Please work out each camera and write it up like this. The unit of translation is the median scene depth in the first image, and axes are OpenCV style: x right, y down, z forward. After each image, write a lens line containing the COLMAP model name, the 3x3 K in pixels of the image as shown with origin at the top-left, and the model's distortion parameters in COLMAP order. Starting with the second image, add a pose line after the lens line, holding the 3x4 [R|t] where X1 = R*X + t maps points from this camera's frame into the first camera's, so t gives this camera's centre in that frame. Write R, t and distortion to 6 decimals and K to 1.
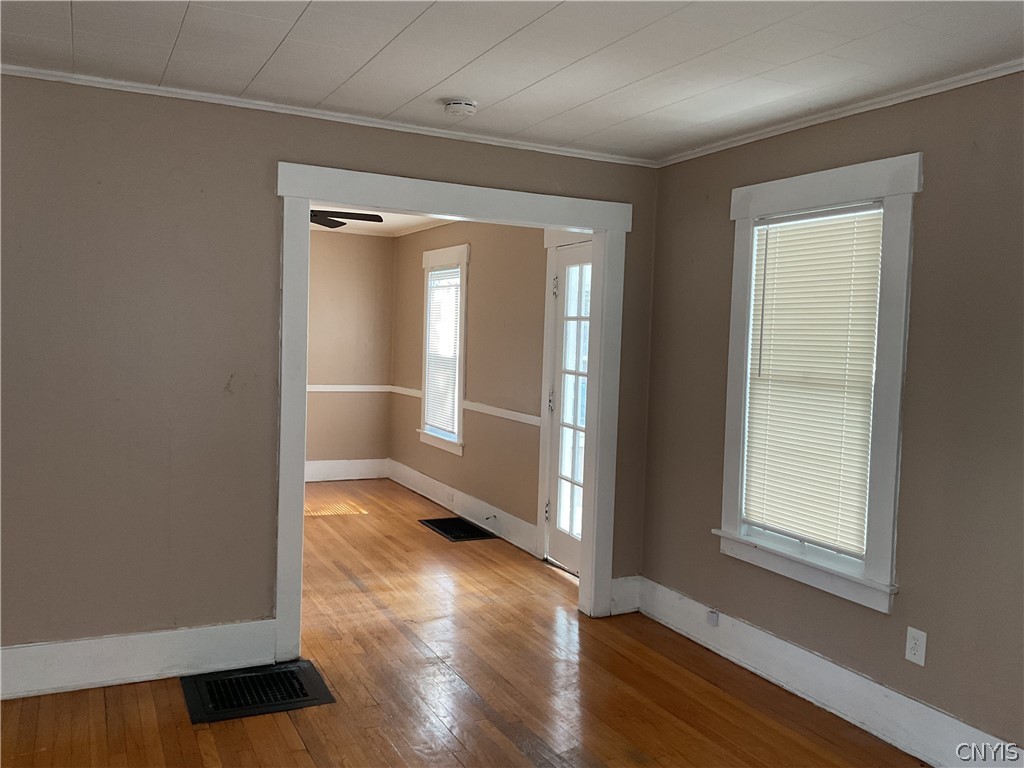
lens RADIAL K [[855.4, 0, 514.5], [0, 855.4, 389.3], [0, 0, 1]] dist [-0.004742, -0.041116]
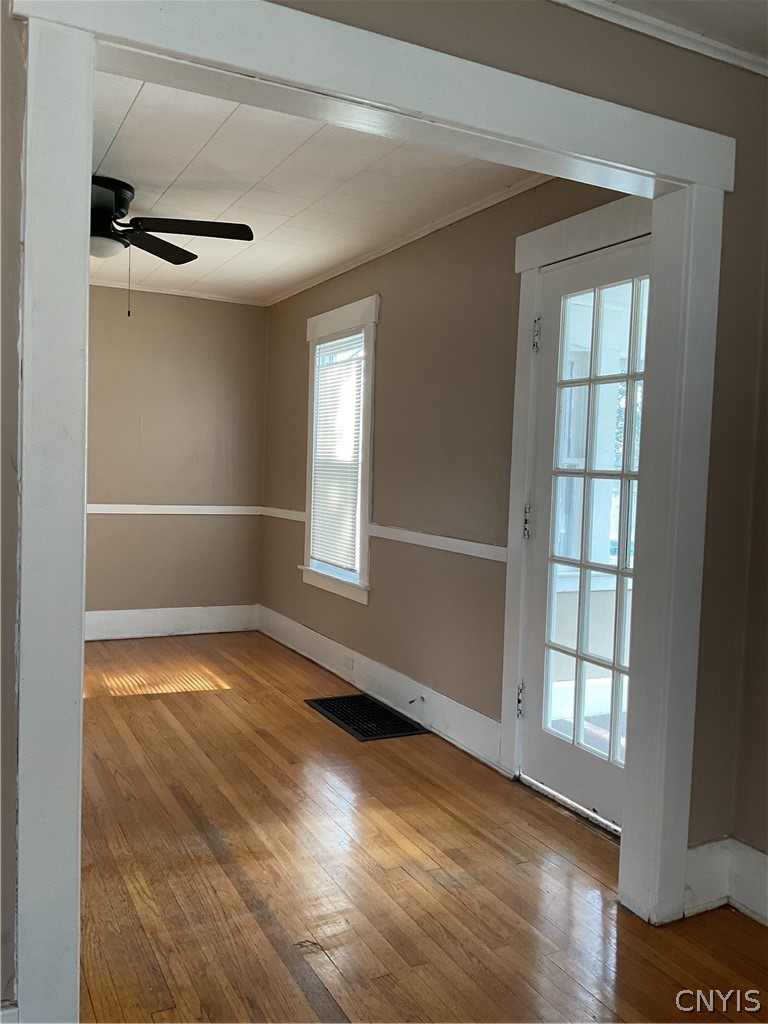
lens RADIAL K [[855.4, 0, 382.7], [0, 855.4, 504.1], [0, 0, 1]] dist [-0.004742, -0.041116]
pose [[0.999988, -0.002213, 0.004479, -0.064352], [0.002305, 0.999784, -0.020667, 0.013854], [-0.004432, 0.020677, 0.999776, 0.384842]]
